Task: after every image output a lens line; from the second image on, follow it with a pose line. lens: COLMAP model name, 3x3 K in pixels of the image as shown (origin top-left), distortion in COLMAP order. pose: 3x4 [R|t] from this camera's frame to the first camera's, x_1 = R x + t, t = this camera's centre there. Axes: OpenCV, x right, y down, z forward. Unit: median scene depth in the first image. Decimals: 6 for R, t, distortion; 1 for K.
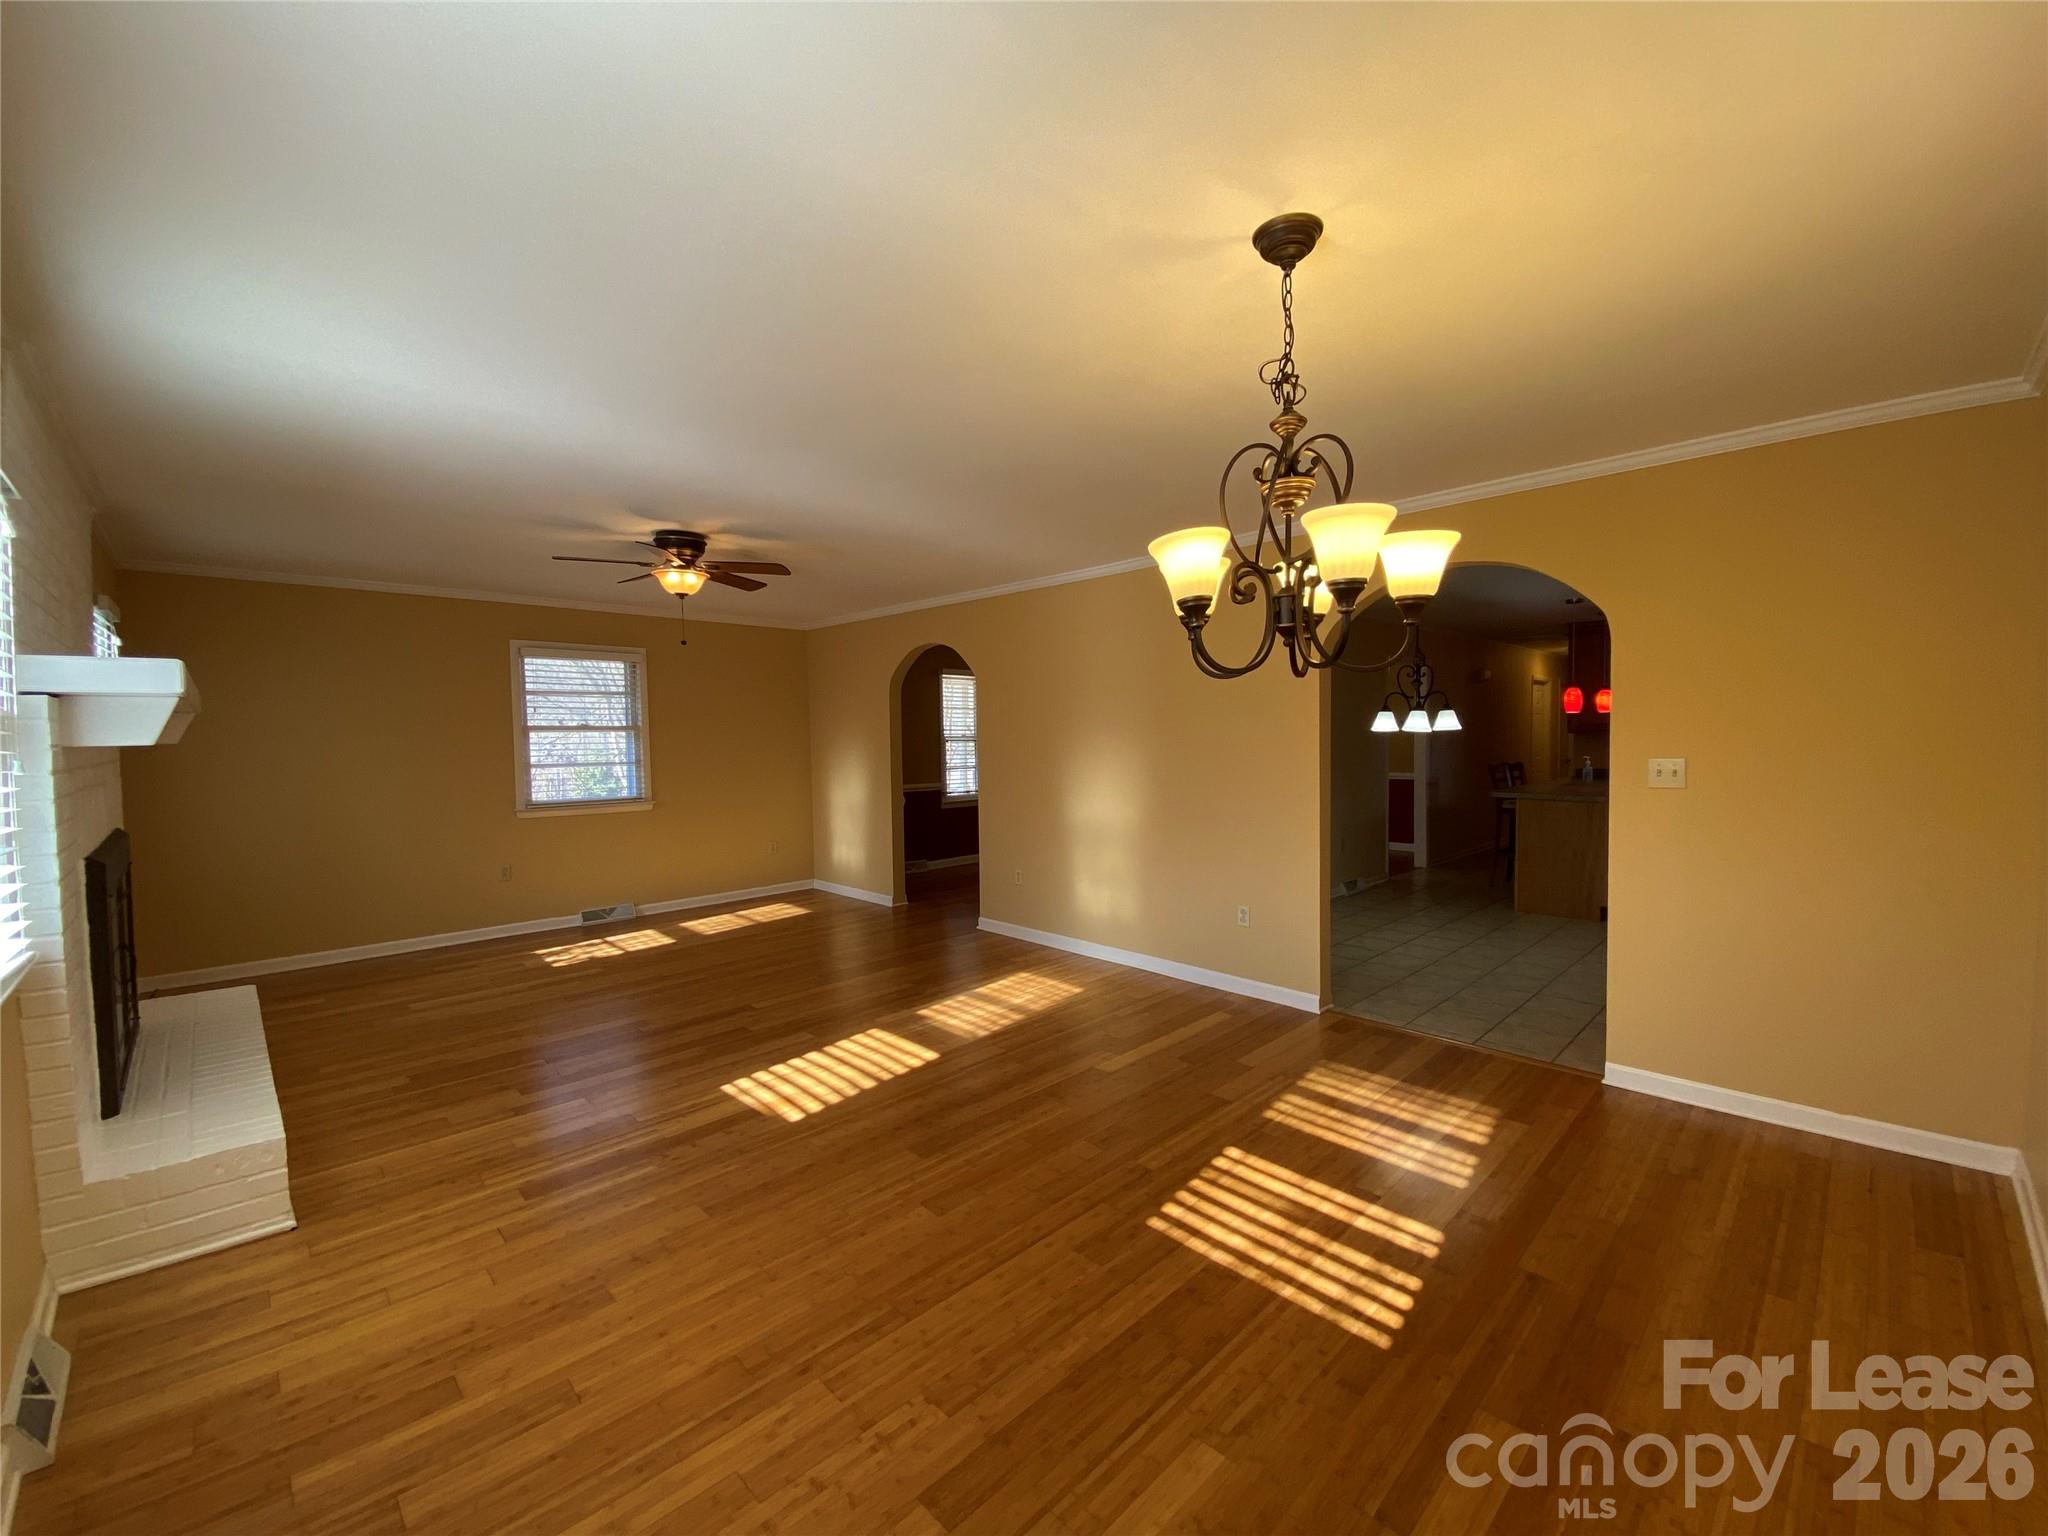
lens RADIAL K [[828.4, 0, 1024.0], [0, 828.4, 768.0], [0, 0, 1]] dist [0.022047, -0.037351]
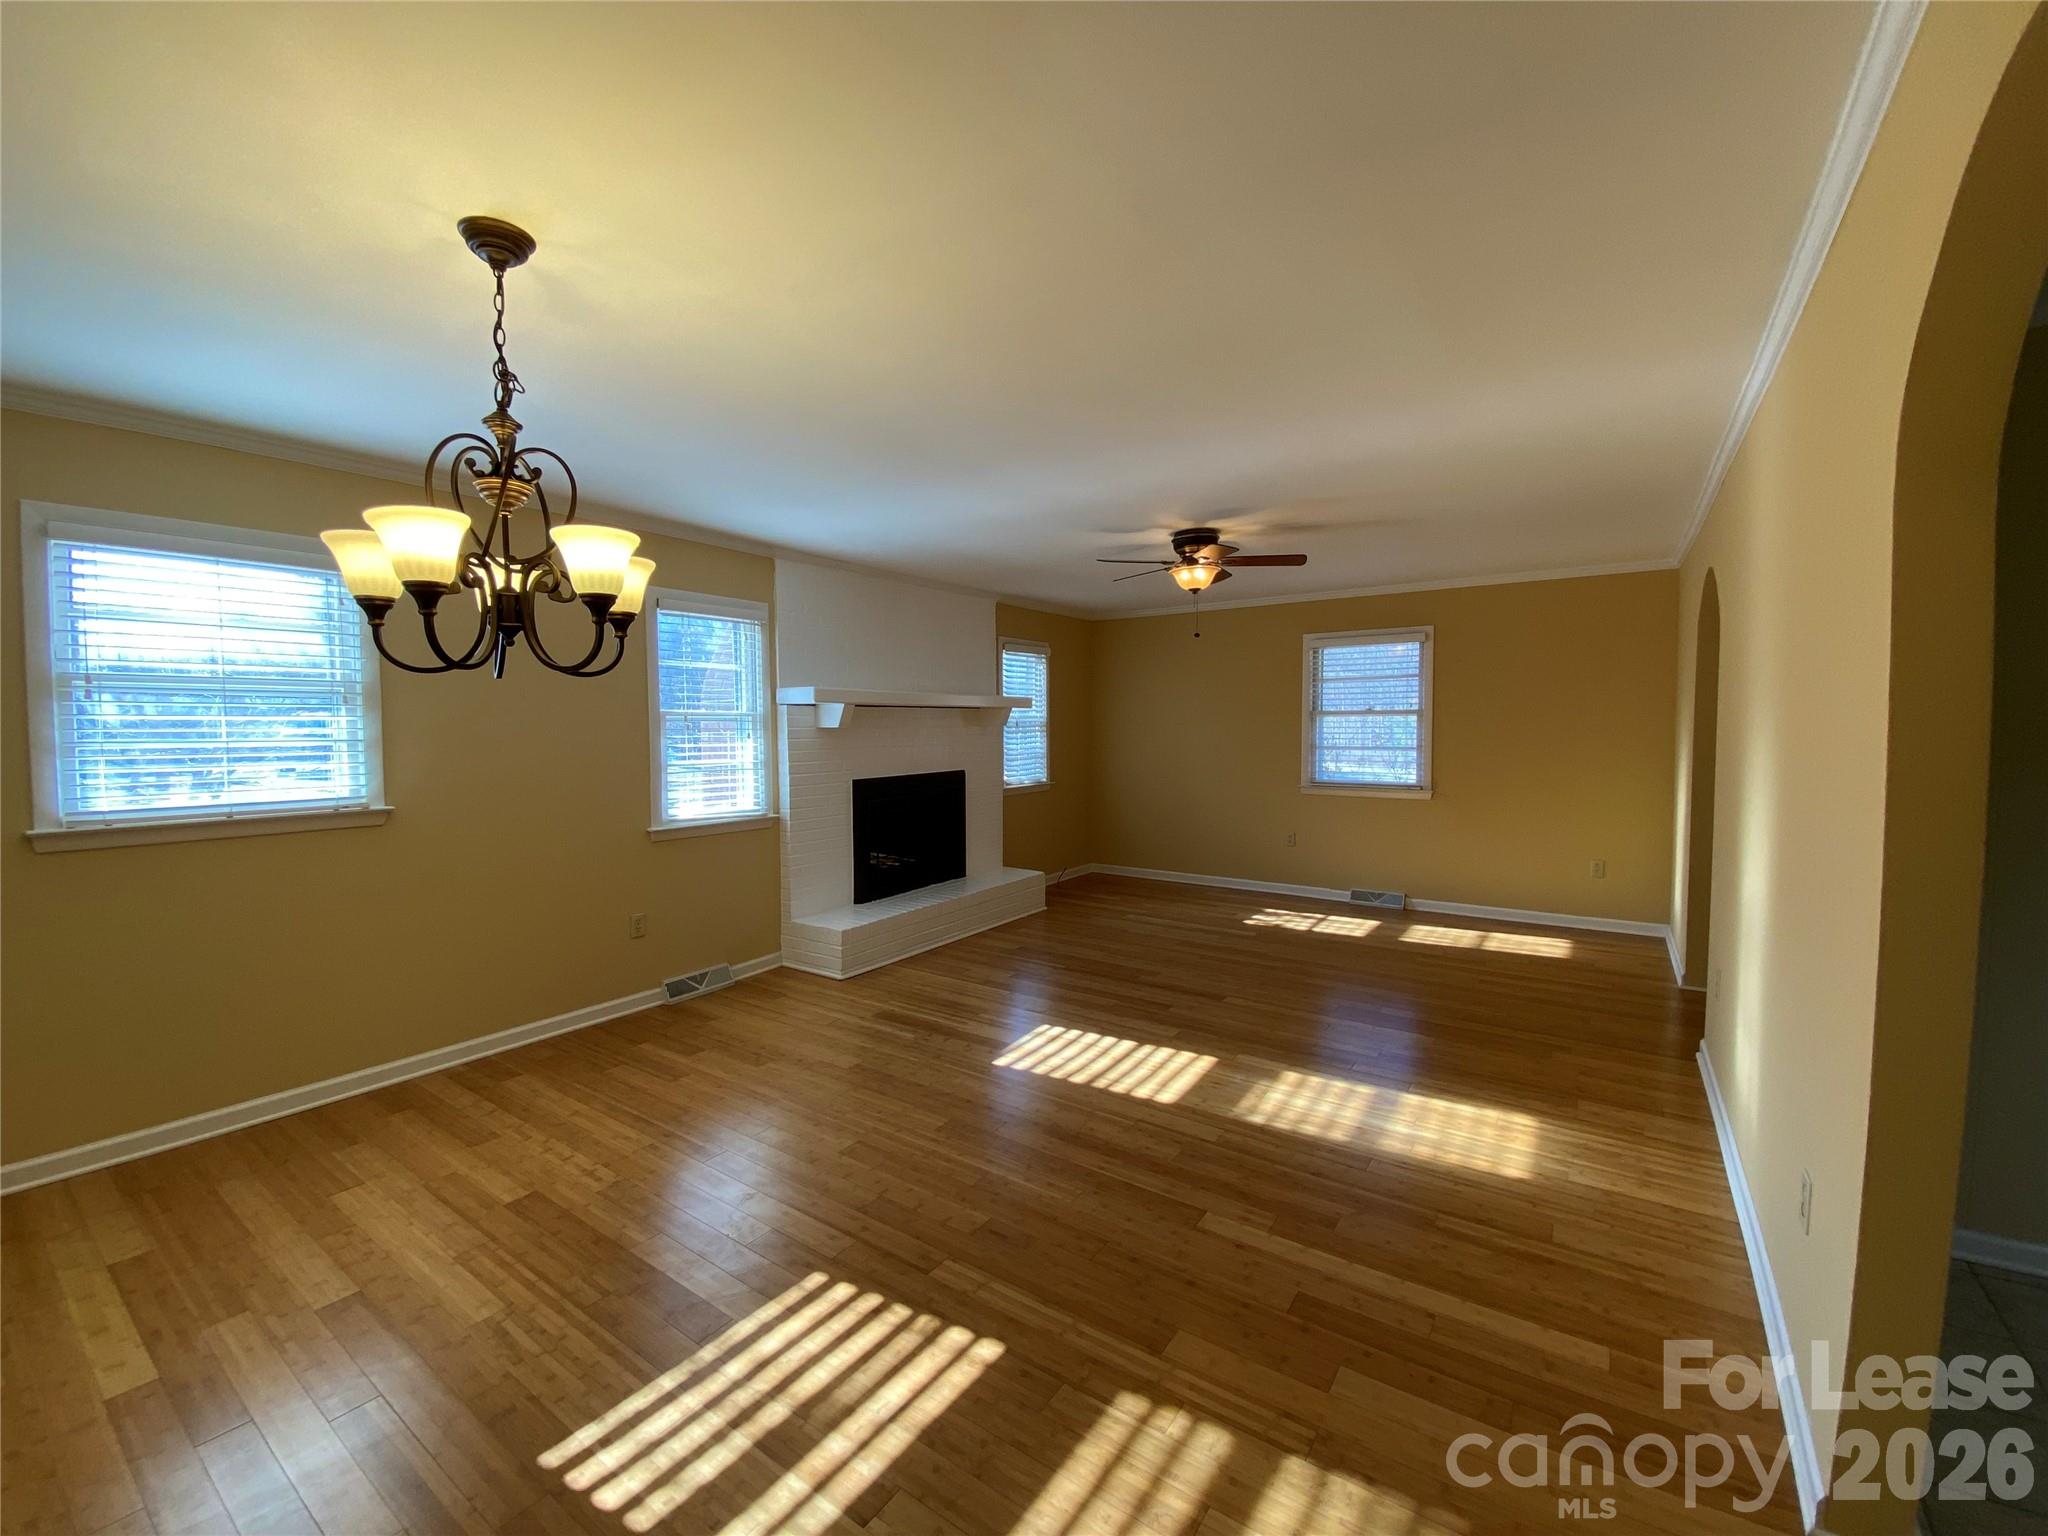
lens RADIAL K [[829.7, 0, 1023.8], [0, 829.7, 760.2], [0, 0, 1]] dist [0.022057, -0.021322]
pose [[0.196159, 0.064834, -0.978426, 0.705236], [-0.048234, 0.997242, 0.056411, -0.048015], [0.979385, 0.036128, 0.198745, 0.688080]]
